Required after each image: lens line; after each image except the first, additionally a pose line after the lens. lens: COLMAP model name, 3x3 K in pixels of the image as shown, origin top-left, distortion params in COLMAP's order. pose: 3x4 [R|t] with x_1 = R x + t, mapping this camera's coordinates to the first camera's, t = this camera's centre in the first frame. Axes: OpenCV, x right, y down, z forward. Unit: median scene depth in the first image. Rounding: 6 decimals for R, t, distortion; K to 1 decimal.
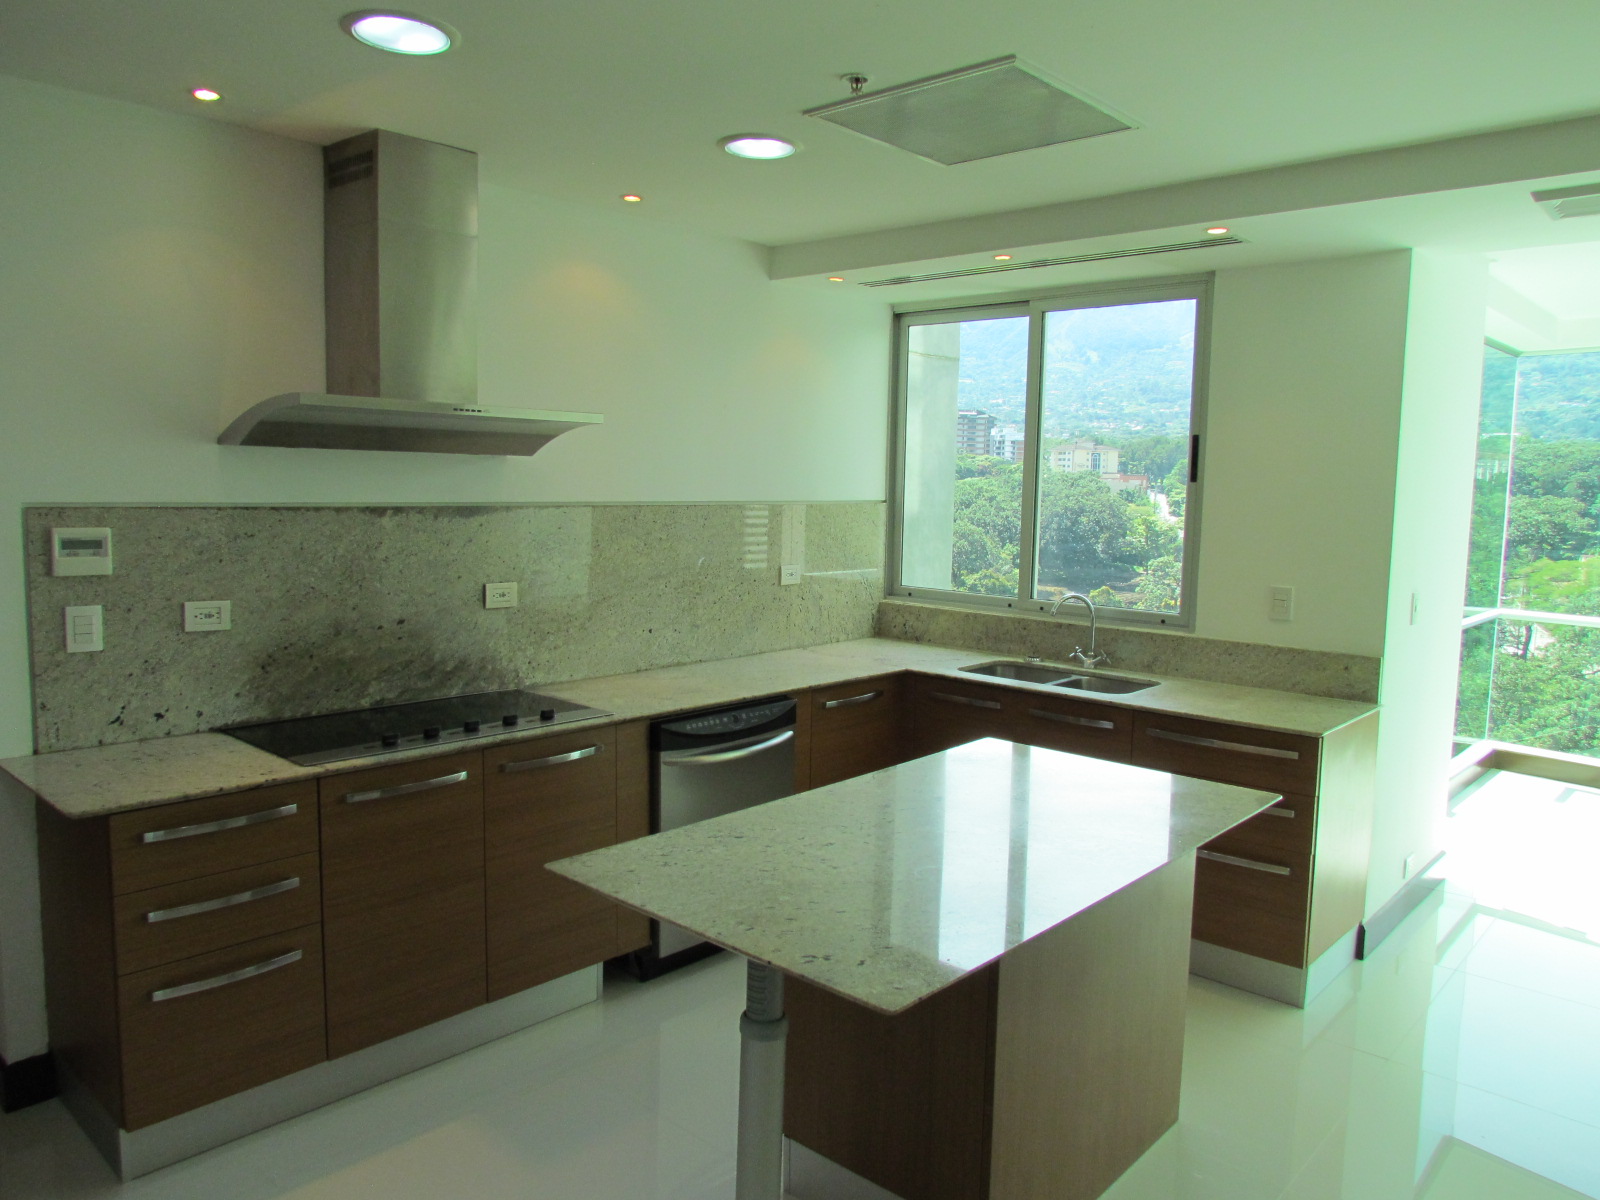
lens RADIAL K [[1138.5, 0, 808.3], [0, 1138.5, 602.3], [0, 0, 1]] dist [-0.024568, 0.002196]
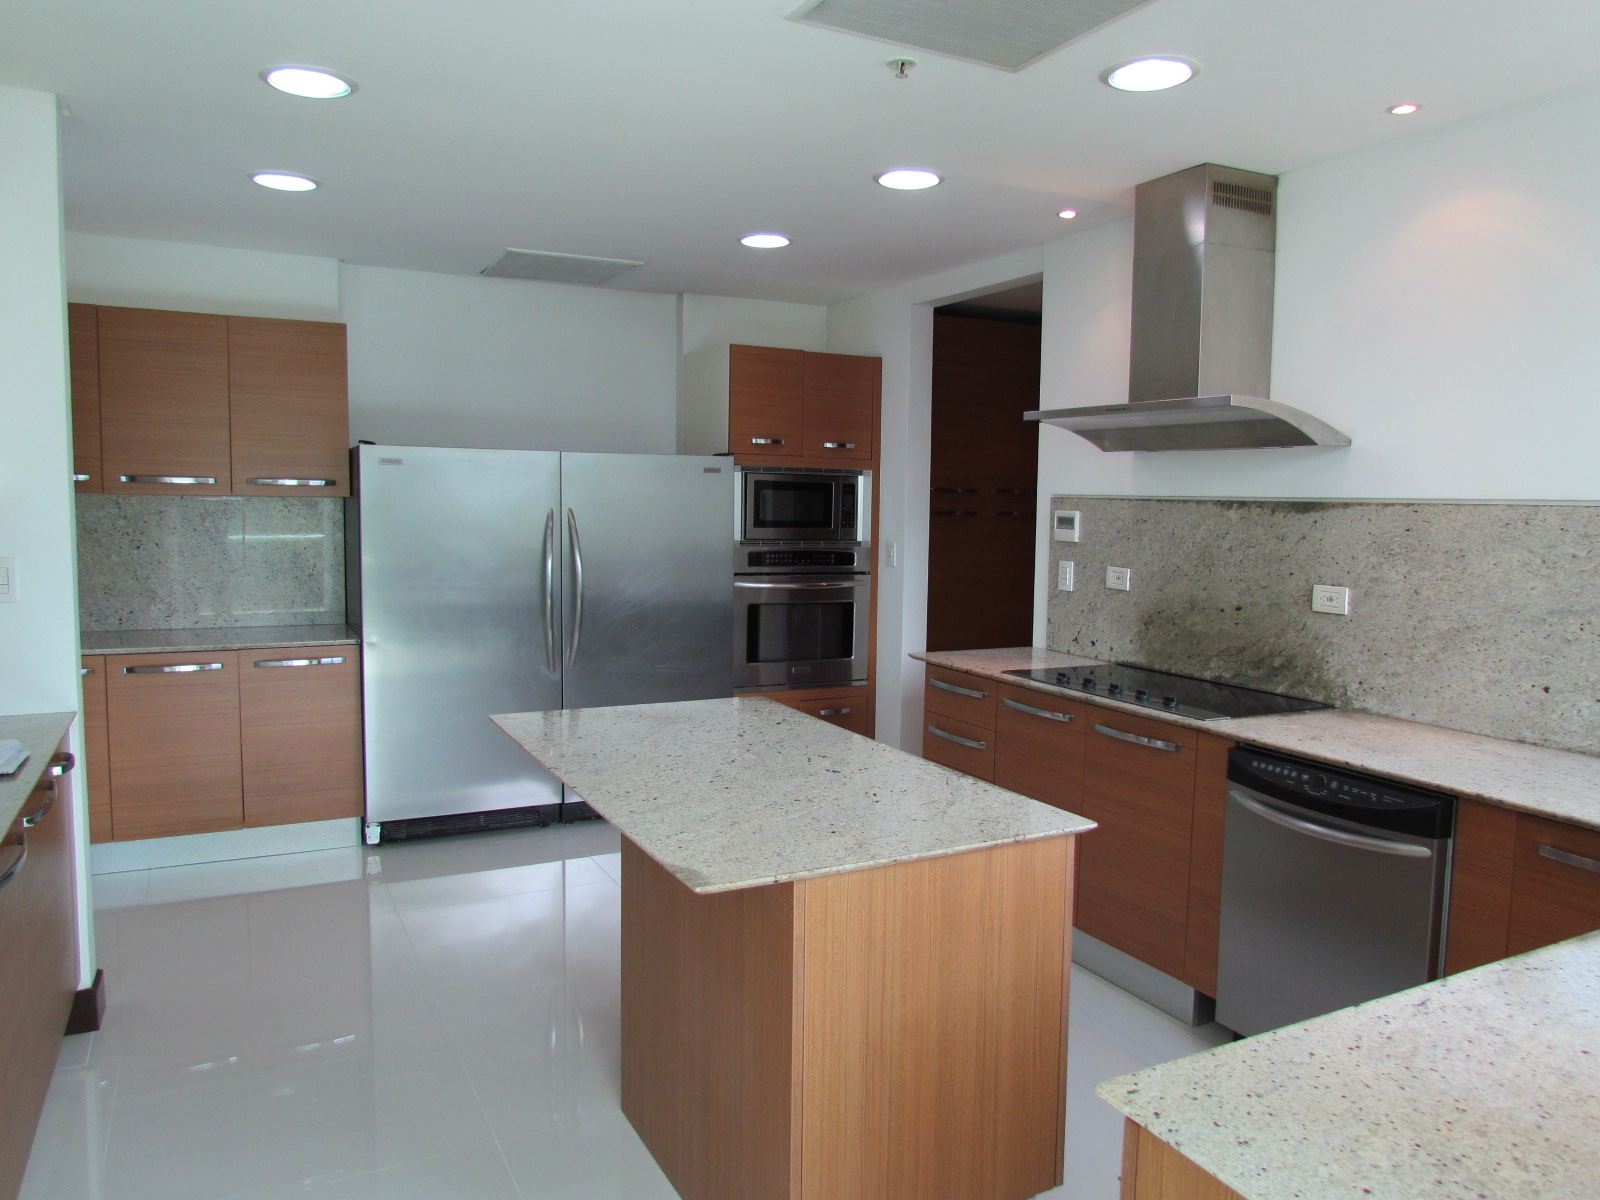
lens RADIAL K [[1138.5, 0, 808.3], [0, 1138.5, 602.3], [0, 0, 1]] dist [-0.024568, 0.002196]
pose [[-0.336484, 0.065522, -0.939407, 0.771192], [-0.118904, 0.986636, 0.111406, -0.058887], [0.934152, 0.149186, -0.324196, 0.957281]]
